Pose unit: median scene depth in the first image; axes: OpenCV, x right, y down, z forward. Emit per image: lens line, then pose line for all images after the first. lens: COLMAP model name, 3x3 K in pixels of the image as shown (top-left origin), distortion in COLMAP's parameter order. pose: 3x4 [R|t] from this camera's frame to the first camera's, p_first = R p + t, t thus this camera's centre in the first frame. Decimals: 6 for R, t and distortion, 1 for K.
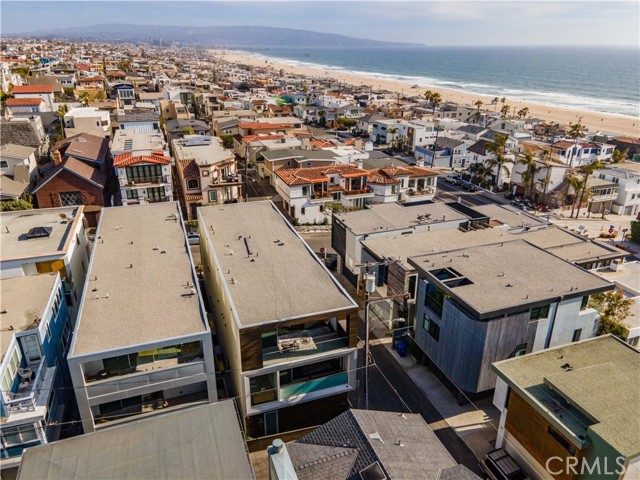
lens RADIAL K [[477.3, 0, 320.0], [0, 477.3, 240.0], [0, 0, 1]] dist [0.030887, -0.004534]
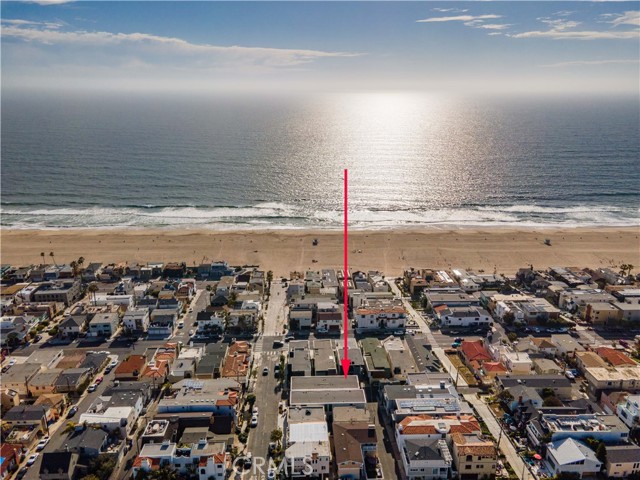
lens RADIAL K [[477.3, 0, 320.0], [0, 477.3, 240.0], [0, 0, 1]] dist [0.030887, -0.004534]
pose [[0.303099, -0.301989, 0.903844, -1.950409], [0.363033, 0.913532, 0.183485, -1.051737], [-0.881100, 0.272512, 0.386522, -0.525871]]
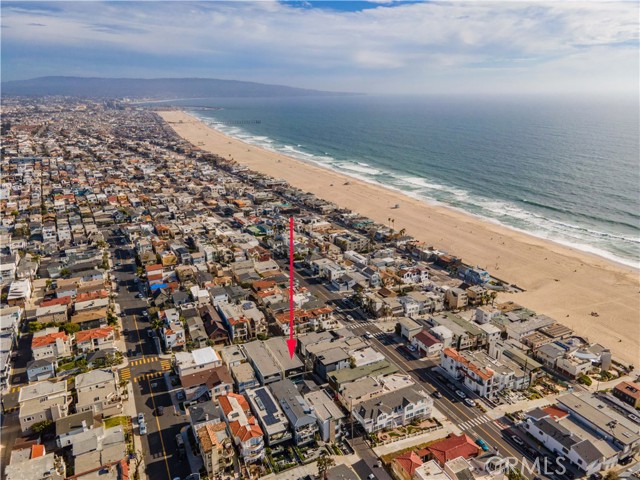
lens RADIAL K [[477.3, 0, 320.0], [0, 477.3, 240.0], [0, 0, 1]] dist [0.030887, -0.004534]
pose [[0.994365, -0.046753, 0.095146, -0.086126], [0.054563, 0.995202, -0.081214, -0.373531], [-0.090893, 0.085947, 0.992145, -2.059409]]
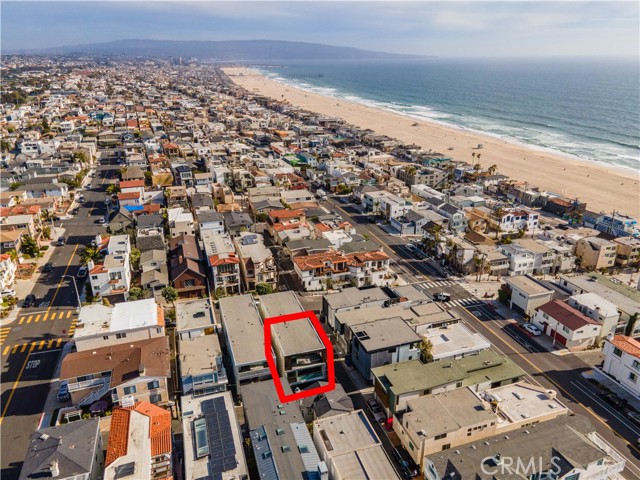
lens RADIAL K [[477.3, 0, 320.0], [0, 477.3, 240.0], [0, 0, 1]] dist [0.030887, -0.004534]
pose [[0.999548, 0.001391, -0.030038, 0.056337], [-0.001959, 0.999820, -0.018890, -0.189325], [0.030007, 0.018940, 0.999370, -0.778229]]
